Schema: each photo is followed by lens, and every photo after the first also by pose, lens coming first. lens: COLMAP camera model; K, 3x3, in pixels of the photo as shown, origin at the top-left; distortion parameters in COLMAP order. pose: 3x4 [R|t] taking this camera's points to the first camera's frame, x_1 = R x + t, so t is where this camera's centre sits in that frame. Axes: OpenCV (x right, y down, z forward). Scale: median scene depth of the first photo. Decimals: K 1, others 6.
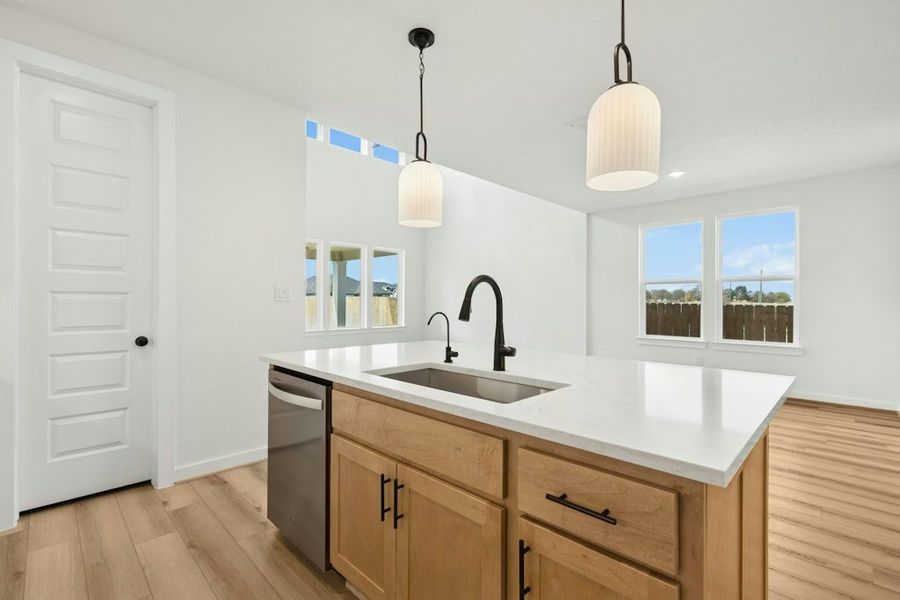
lens RADIAL K [[404.2, 0, 450.0], [0, 404.2, 300.0], [0, 0, 1]] dist [0.000112, 0.000192]
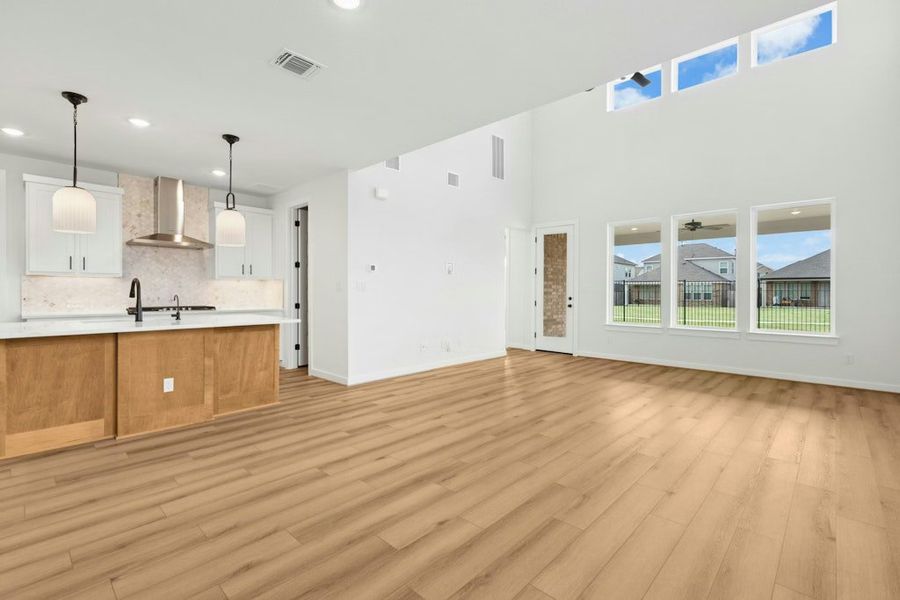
lens RADIAL K [[408.3, 0, 451.5], [0, 408.3, 294.5], [0, 0, 1]] dist [-0.000492, -0.000025]
pose [[0.024084, 0.003854, -0.999703, 0.633582], [0.000215, 0.999993, 0.003860, 0.007387], [0.999710, -0.000307, 0.024083, 0.705906]]
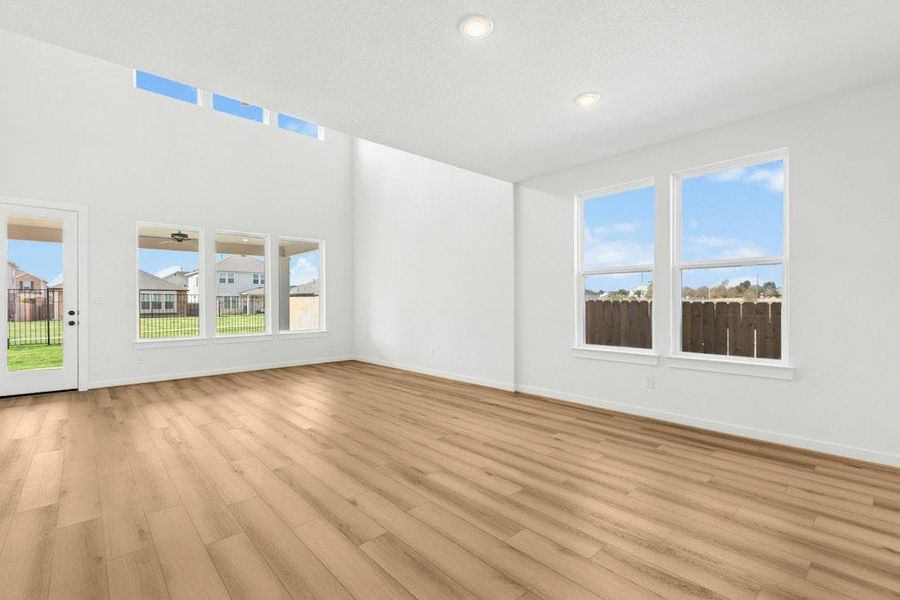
lens RADIAL K [[402.0, 0, 450.0], [0, 402.0, 300.0], [0, 0, 1]] dist [-0.011420, -0.000152]
pose [[0.998367, -0.009340, -0.056354, 0.281817], [0.009370, 0.999956, 0.000256, 0.003932], [0.056349, -0.000783, 0.998411, 0.262163]]
